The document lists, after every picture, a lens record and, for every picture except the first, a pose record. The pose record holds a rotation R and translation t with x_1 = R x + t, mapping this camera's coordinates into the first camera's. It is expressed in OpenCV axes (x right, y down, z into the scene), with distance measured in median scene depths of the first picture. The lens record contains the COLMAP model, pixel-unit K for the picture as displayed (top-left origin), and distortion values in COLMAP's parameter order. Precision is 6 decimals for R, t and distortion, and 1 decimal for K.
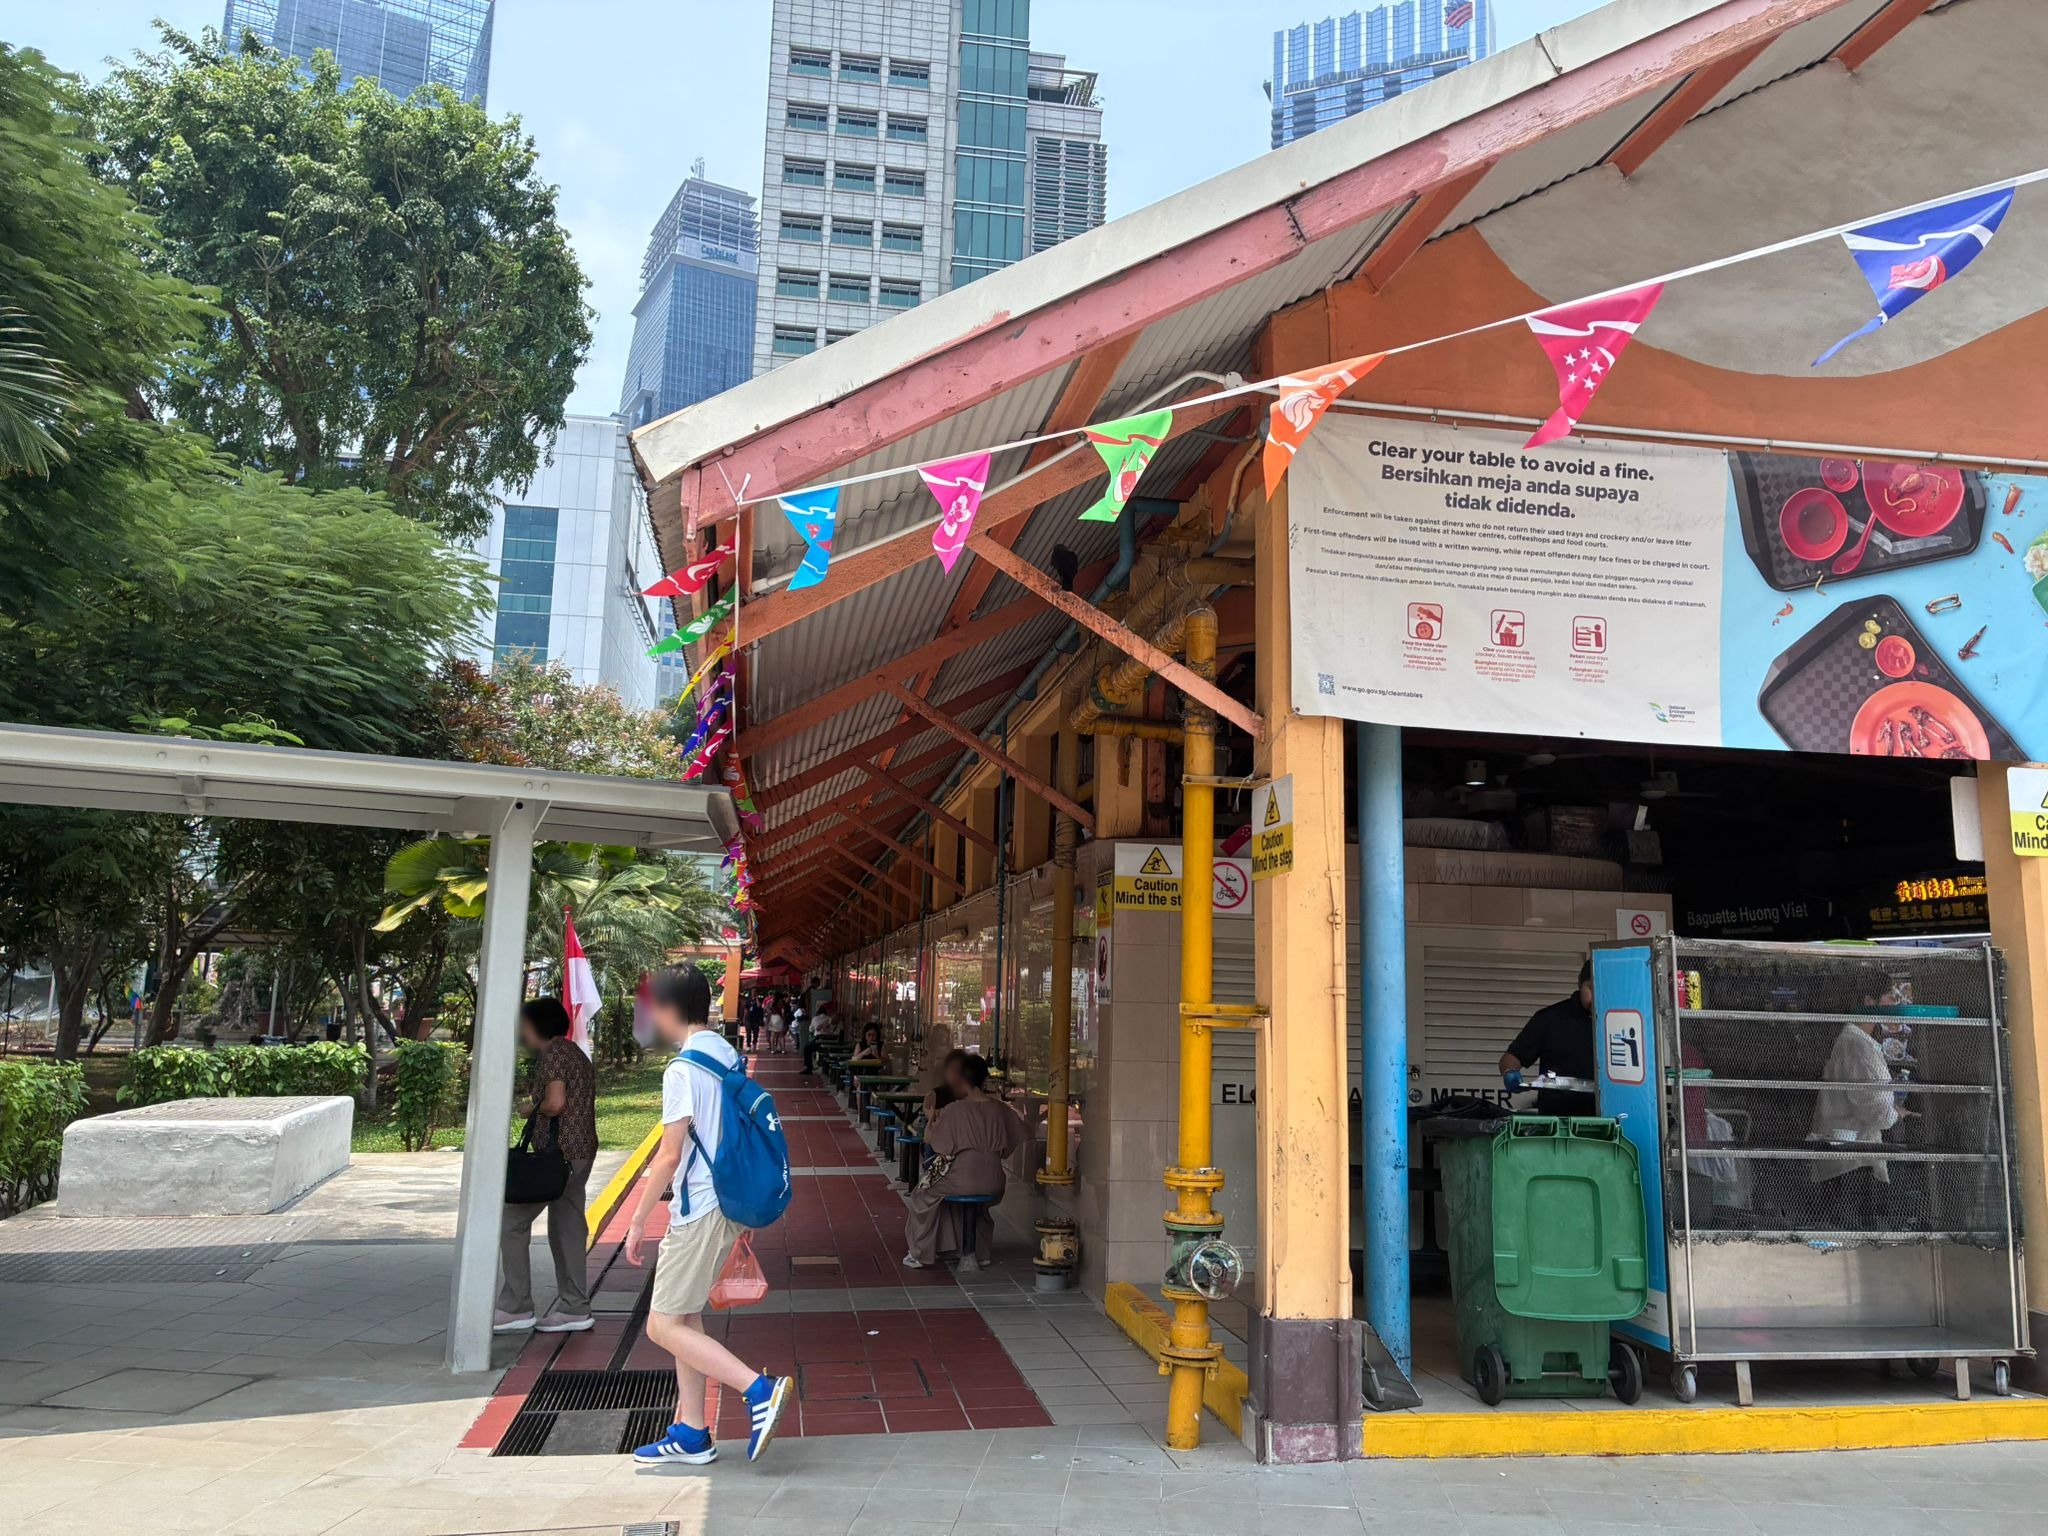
lens RADIAL K [[1569.3, 0, 1024.4], [0, 1569.3, 731.4], [0, 0, 1]] dist [0.042968, -0.054376]
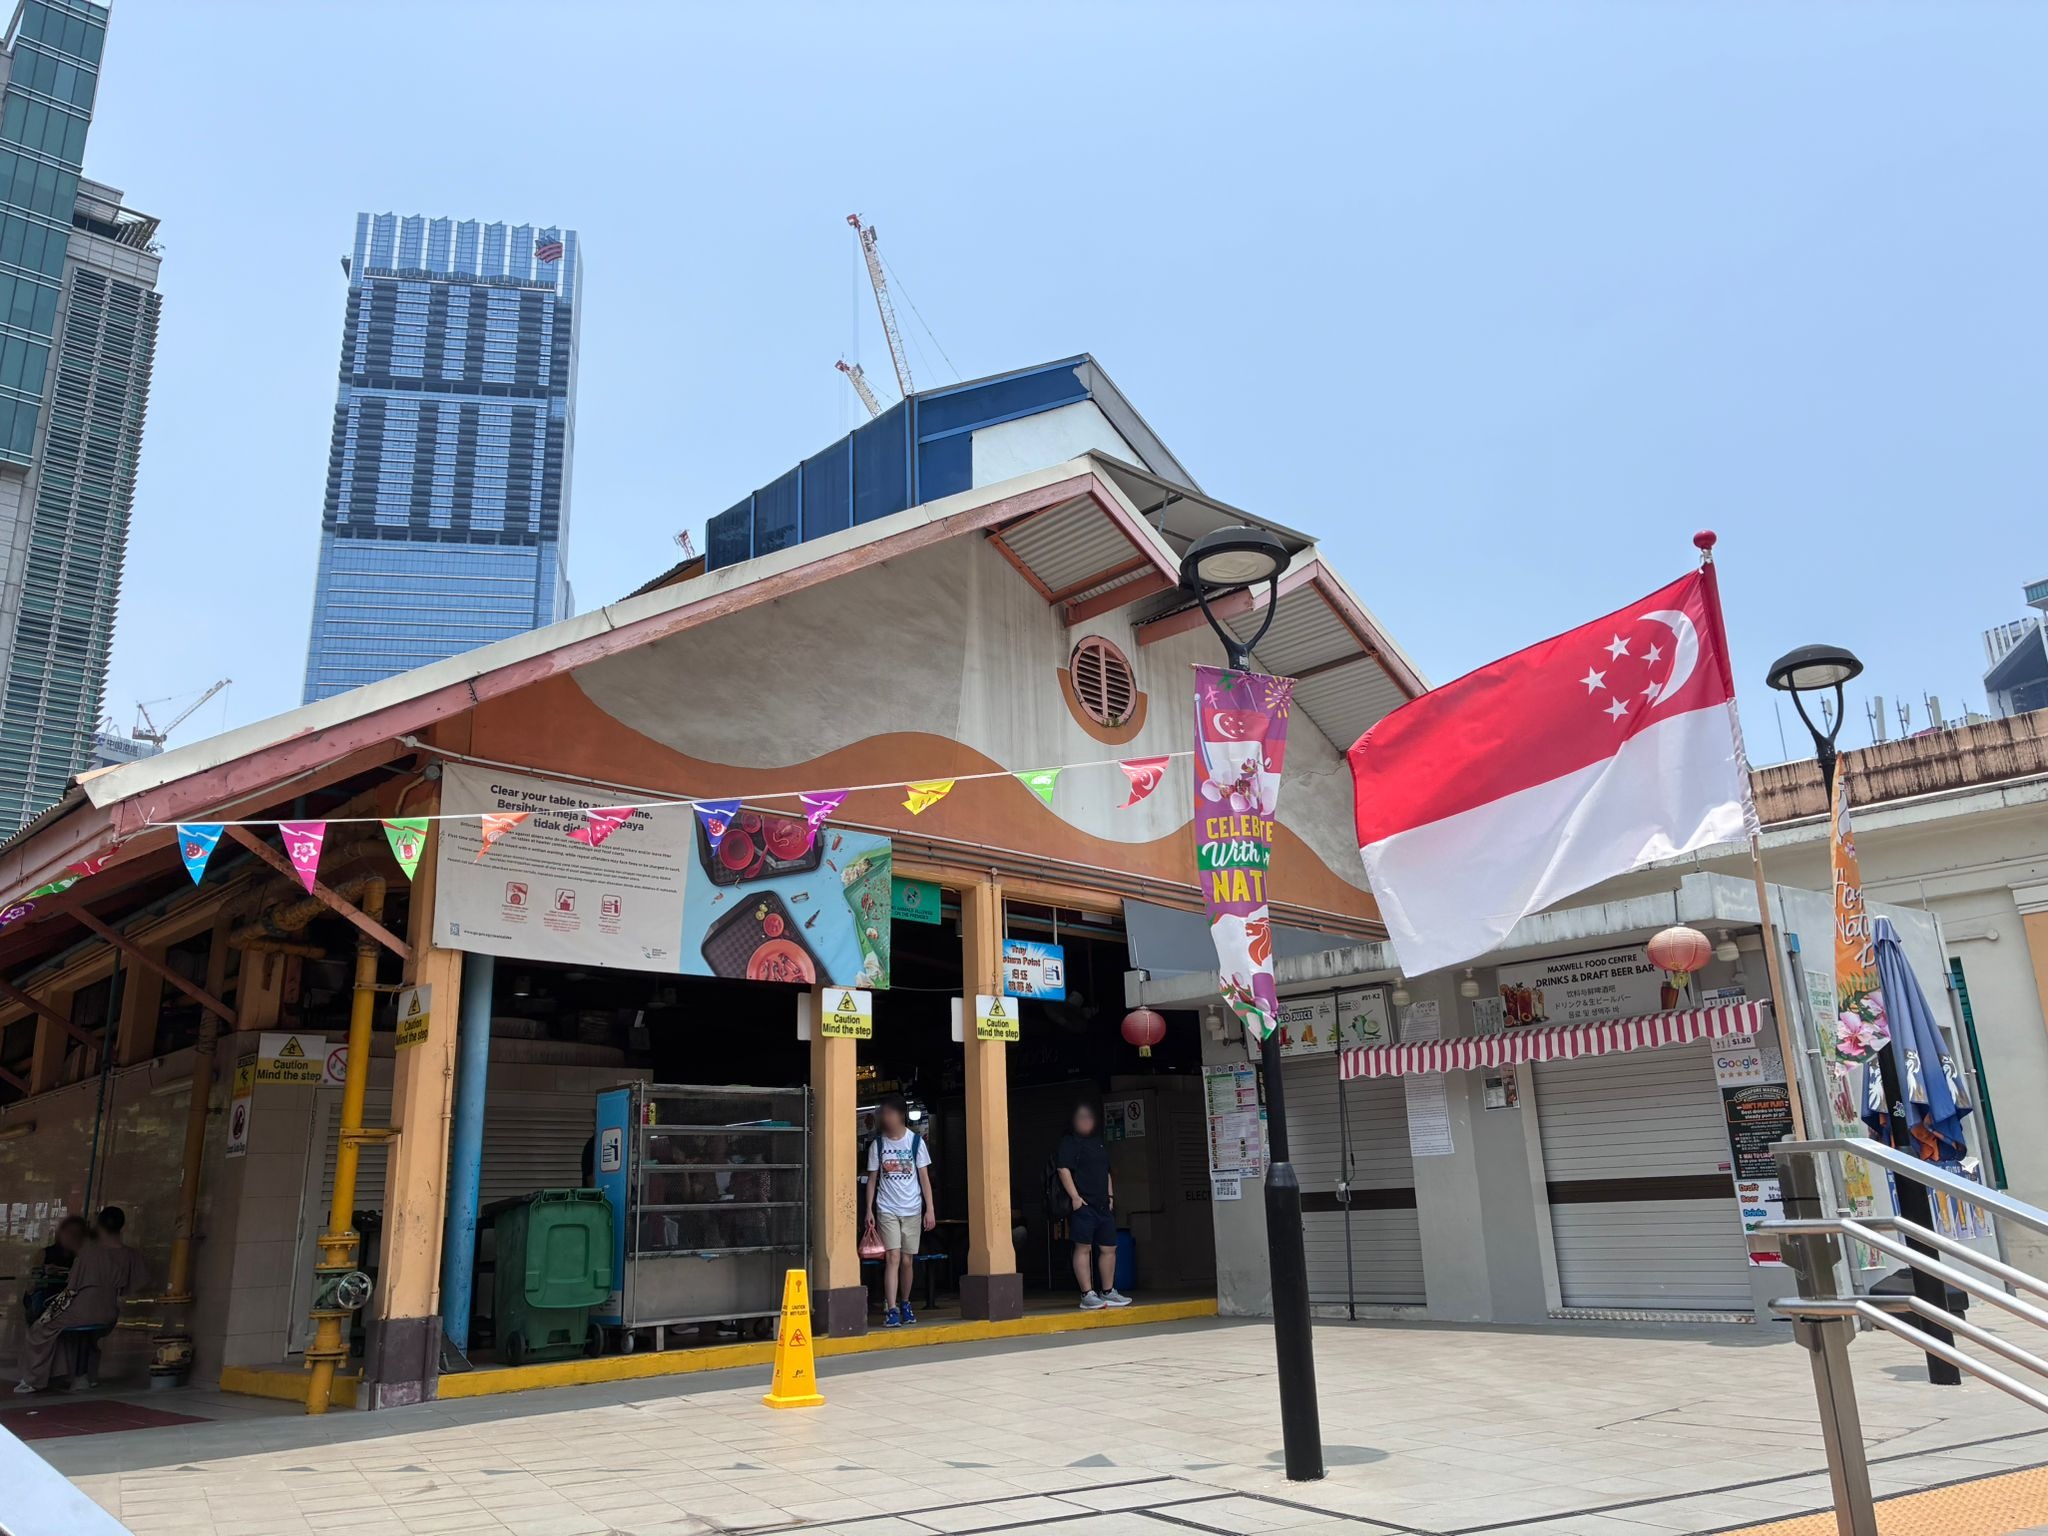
lens RADIAL K [[1569.3, 0, 1024.4], [0, 1569.3, 731.4], [0, 0, 1]] dist [0.042968, -0.054376]
pose [[0.829227, 0.111716, 0.547633, -0.229249], [-0.037010, 0.988645, -0.145641, -0.015385], [-0.557685, 0.100502, 0.823946, -0.686463]]
